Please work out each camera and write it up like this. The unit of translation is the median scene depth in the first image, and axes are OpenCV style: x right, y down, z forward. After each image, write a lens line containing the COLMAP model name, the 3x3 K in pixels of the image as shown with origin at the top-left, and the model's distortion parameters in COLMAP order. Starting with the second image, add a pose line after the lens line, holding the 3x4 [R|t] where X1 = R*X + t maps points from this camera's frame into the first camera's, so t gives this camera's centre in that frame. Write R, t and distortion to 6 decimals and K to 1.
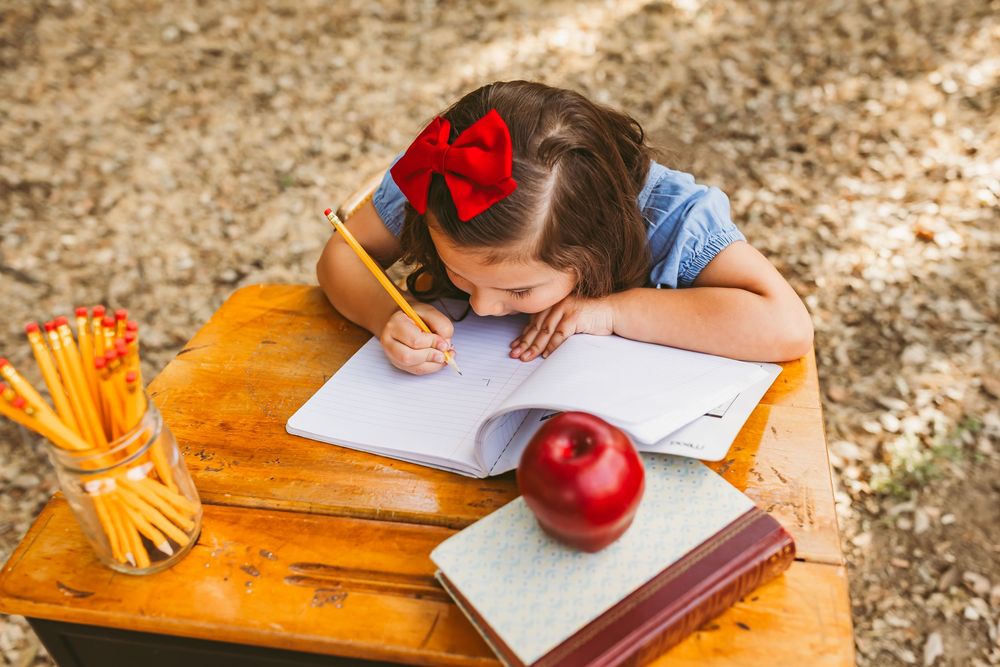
lens RADIAL K [[932.8, 0, 499.1], [0, 932.8, 356.9], [0, 0, 1]] dist [0.016228, -0.000521]
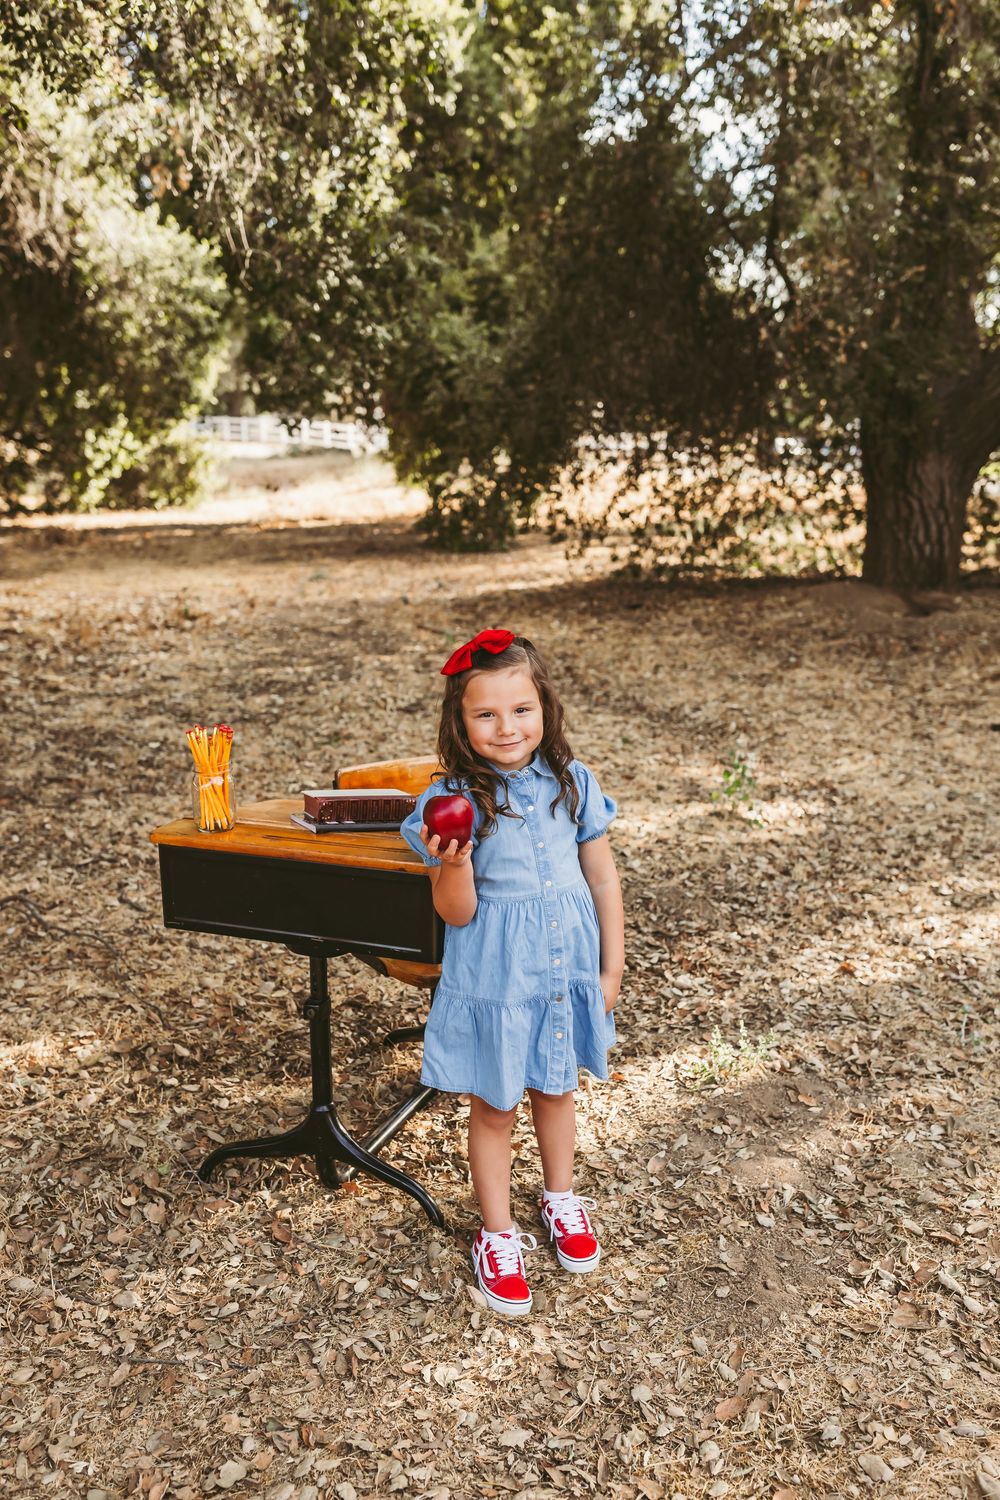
lens RADIAL K [[1436.5, 0, 500.0], [0, 1436.5, 750.0], [0, 0, 1]] dist [0.006757, 0.008350]
pose [[0.973482, 0.103982, -0.203764, 0.313375], [-0.186701, 0.875844, -0.445016, 0.439651], [0.132192, 0.471259, 0.872033, -0.659058]]
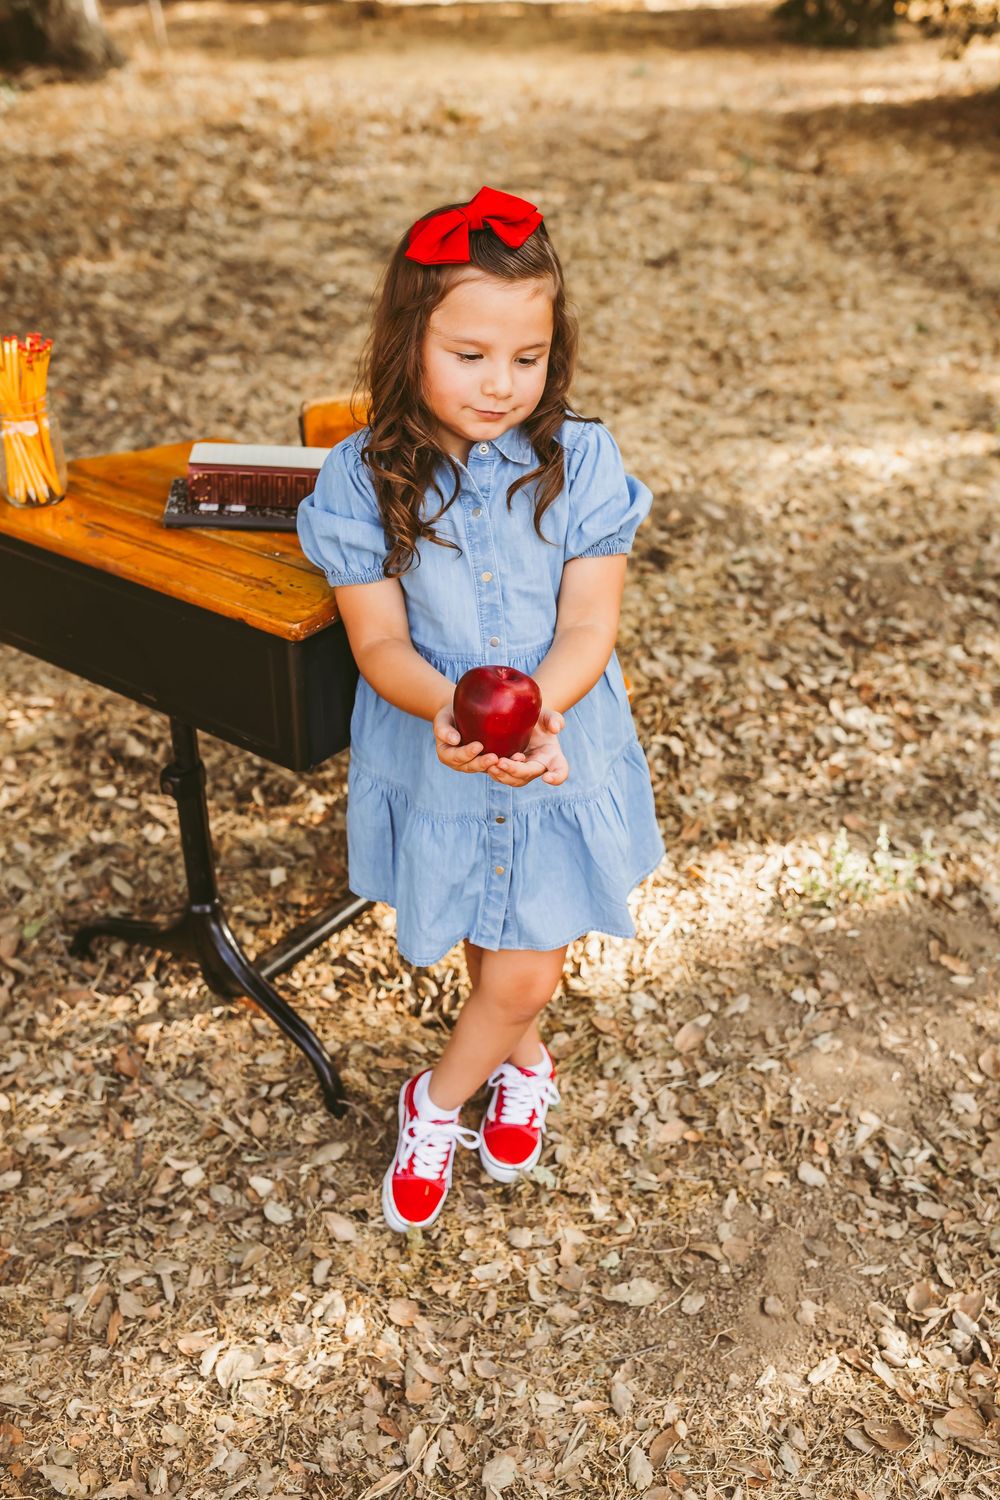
lens RADIAL K [[1434.0, 0, 500.0], [0, 1434.0, 750.0], [0, 0, 1]] dist [0.009157, 0.001494]
pose [[0.882442, 0.300361, -0.362050, 0.382520], [-0.352751, 0.931678, -0.086845, 0.152148], [0.311229, 0.204349, 0.928104, -0.283508]]
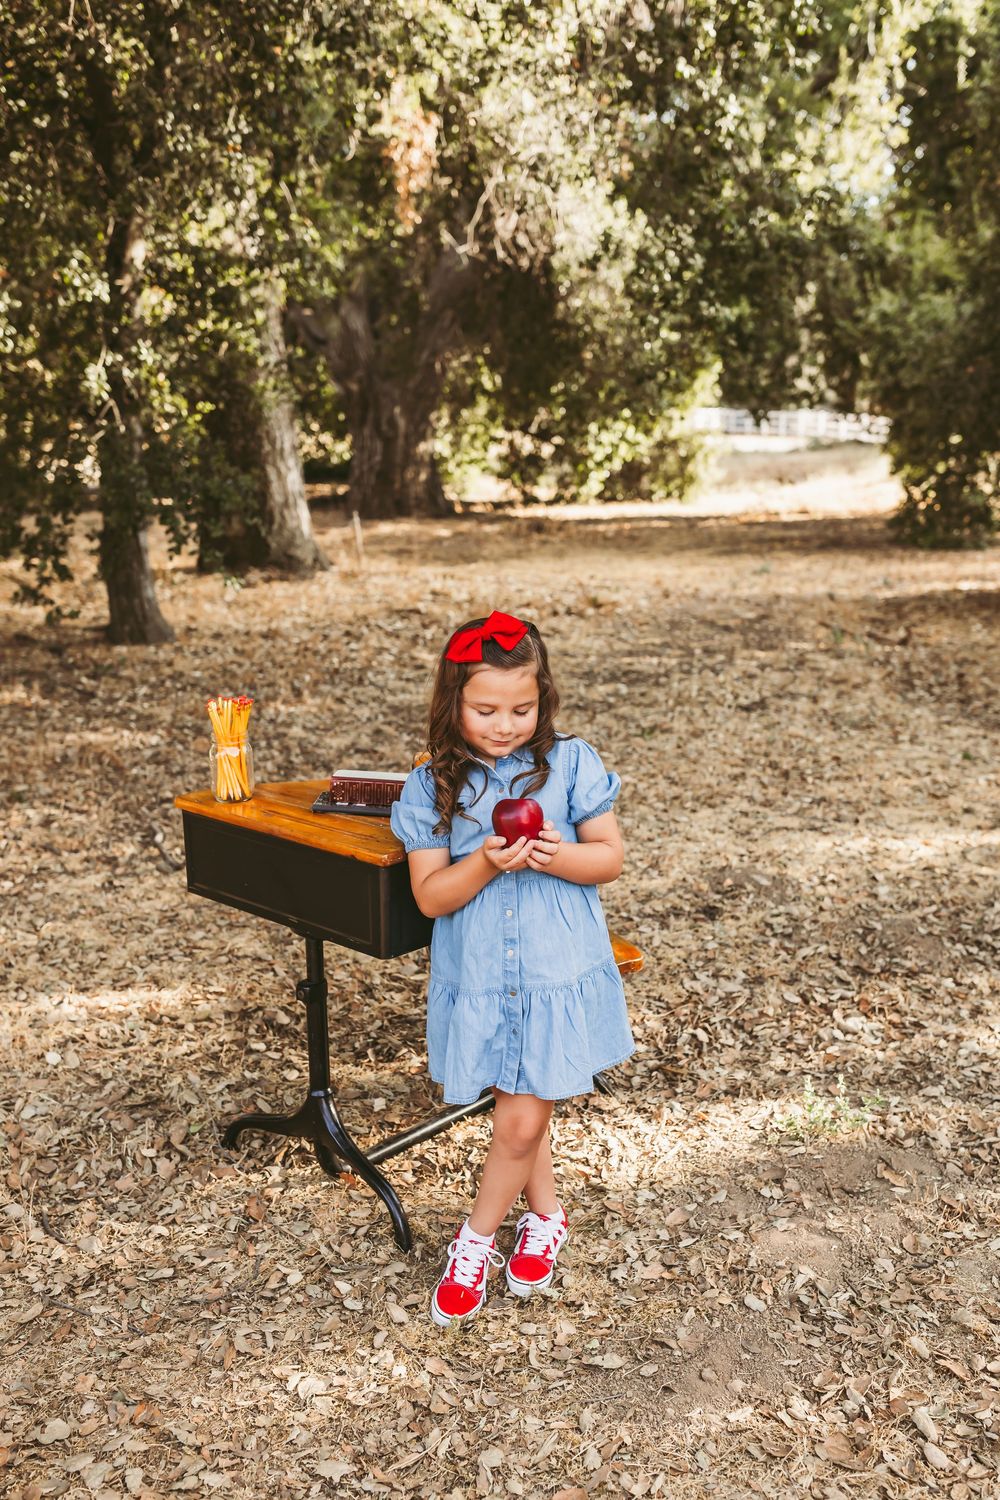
lens RADIAL K [[1434.0, 0, 500.0], [0, 1434.0, 750.0], [0, 0, 1]] dist [0.009157, 0.001494]
pose [[0.824129, 0.174324, -0.538909, 0.628977], [-0.398431, 0.854677, -0.332835, 0.302281], [0.402572, 0.489017, 0.773820, -0.497826]]
